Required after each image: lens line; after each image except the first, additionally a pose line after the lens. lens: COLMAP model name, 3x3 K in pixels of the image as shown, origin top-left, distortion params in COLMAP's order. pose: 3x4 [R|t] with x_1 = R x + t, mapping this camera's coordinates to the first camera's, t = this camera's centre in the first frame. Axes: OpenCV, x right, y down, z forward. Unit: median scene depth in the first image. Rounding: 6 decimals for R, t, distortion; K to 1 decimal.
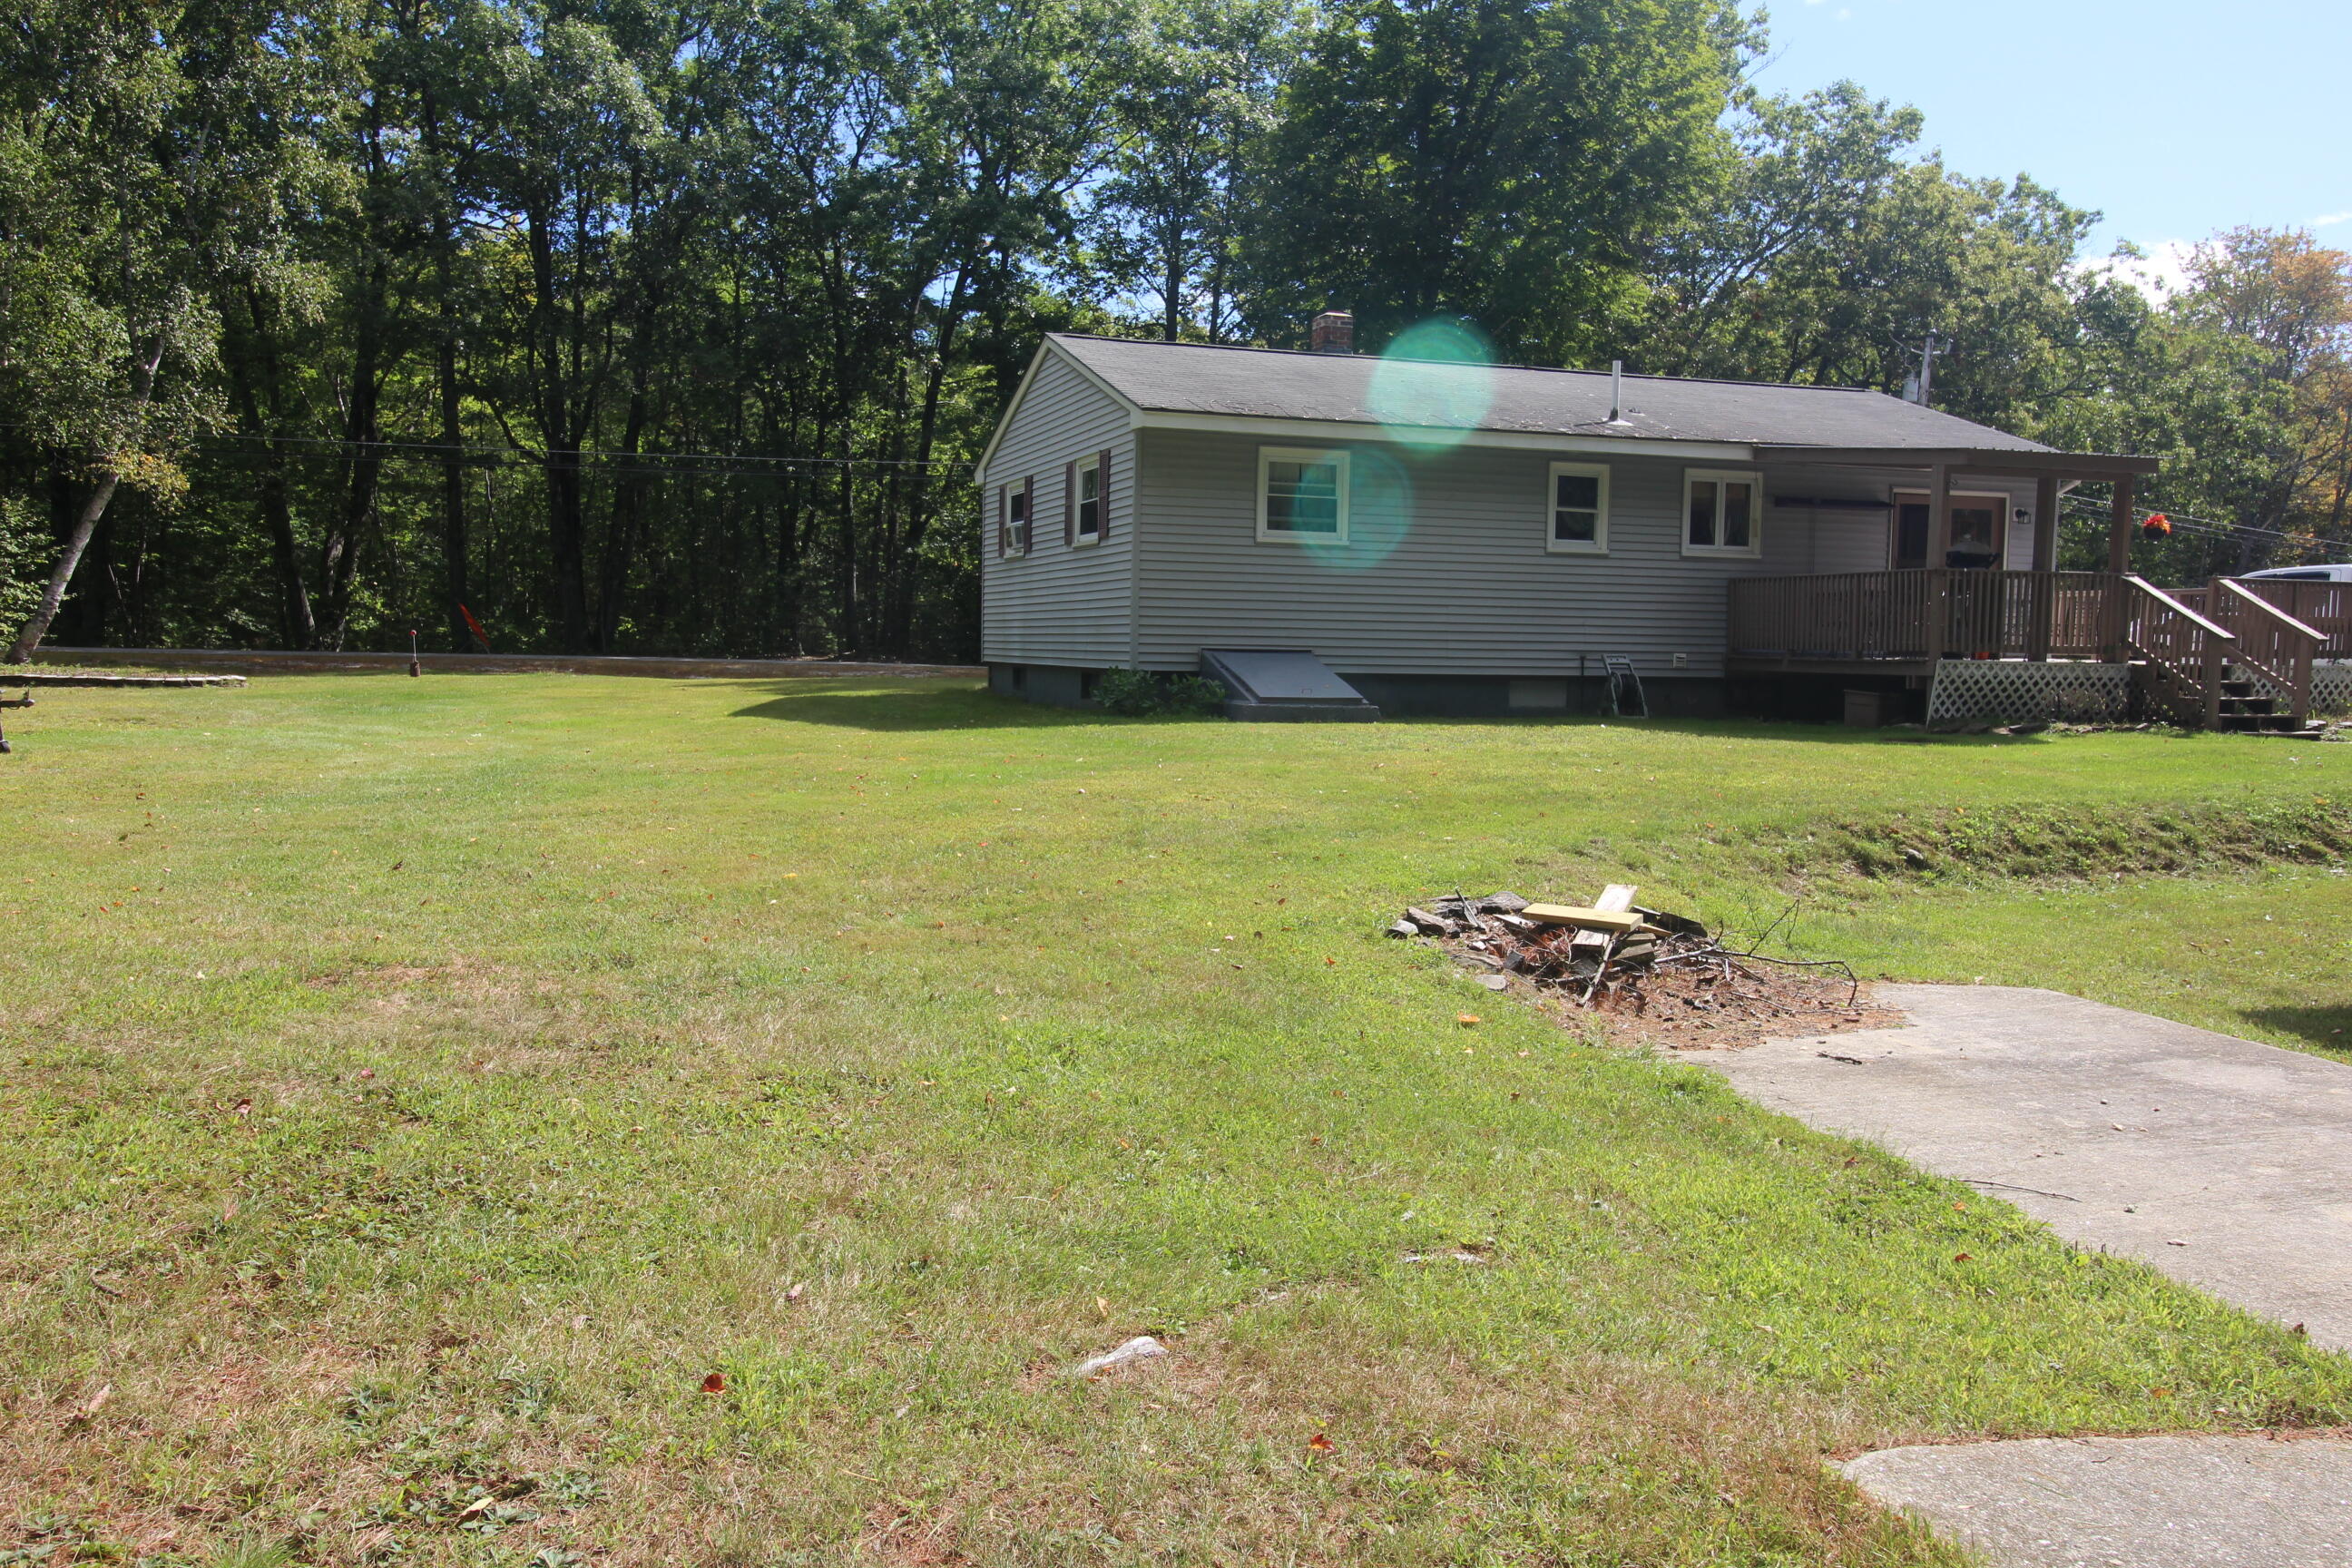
lens RADIAL K [[1861.1, 0, 1175.6], [0, 1861.1, 782.6], [0, 0, 1]] dist [0.011452, 0.005983]
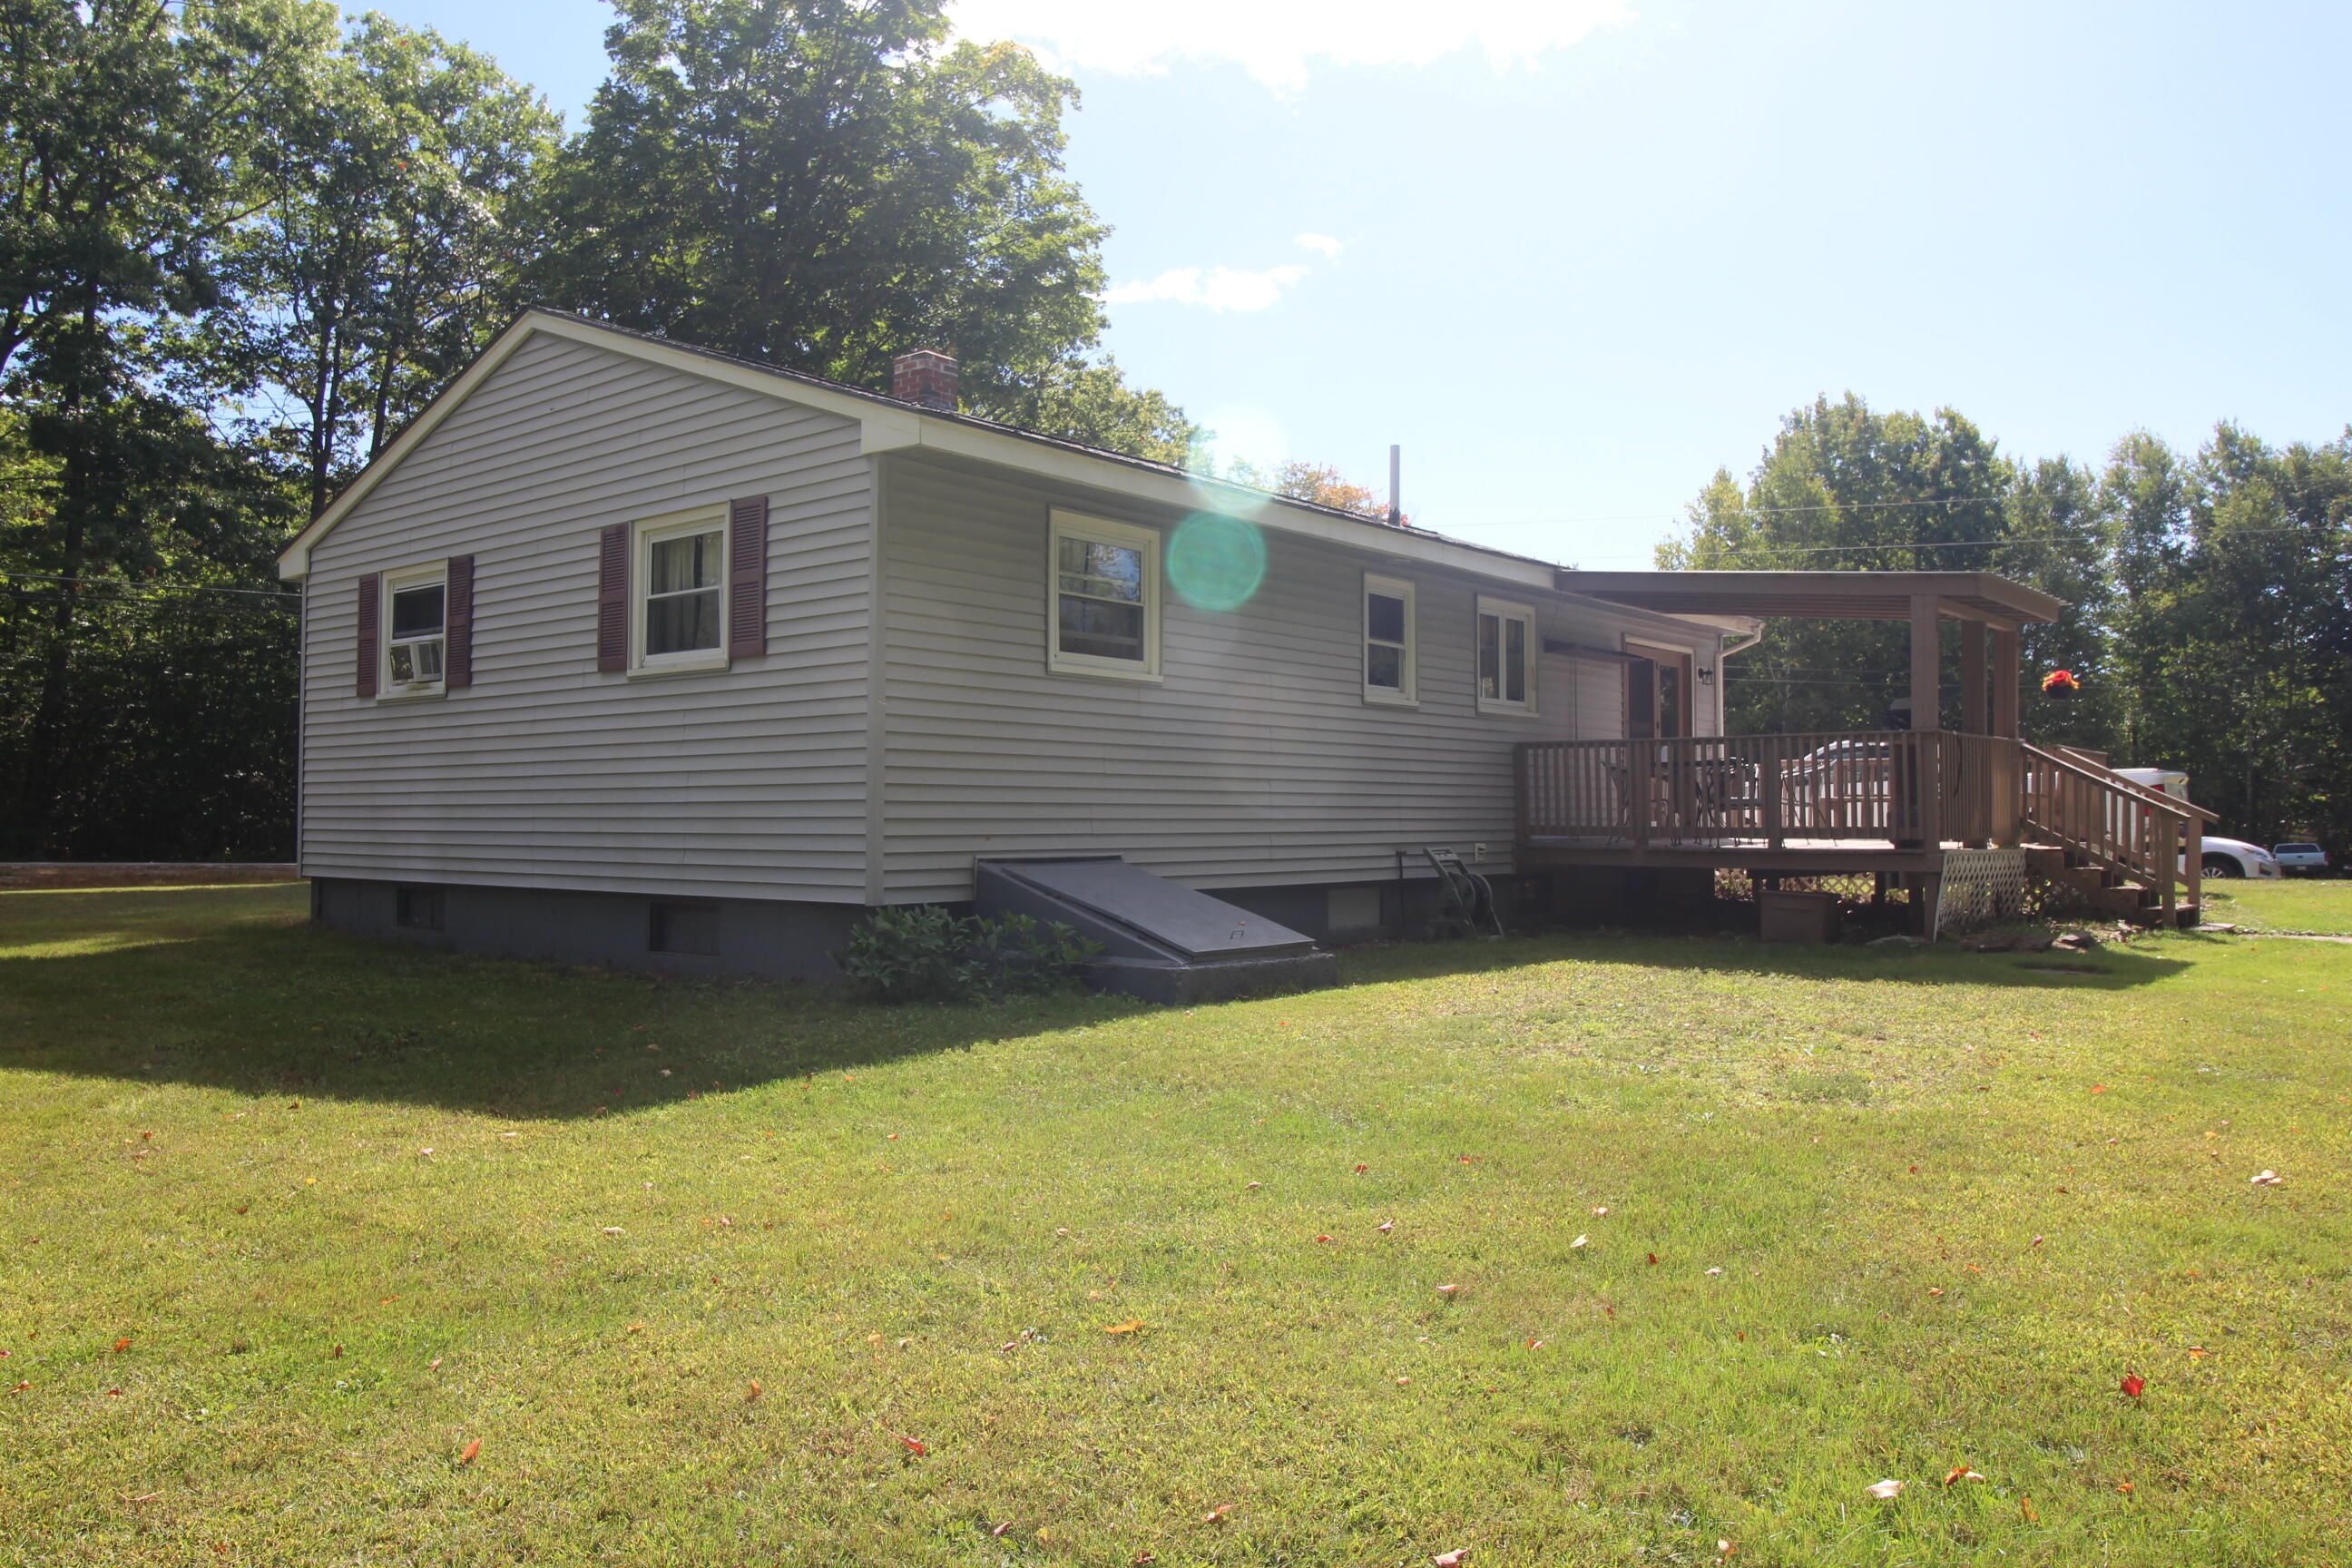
lens RADIAL K [[1662.3, 0, 1173.9], [0, 1662.3, 782.8], [0, 0, 1]] dist [0.002229, -0.004049]
pose [[0.847929, -0.005560, 0.530081, -0.179783], [0.053382, 0.995758, -0.074946, -0.050125], [-0.527416, 0.091845, 0.844629, 0.504570]]
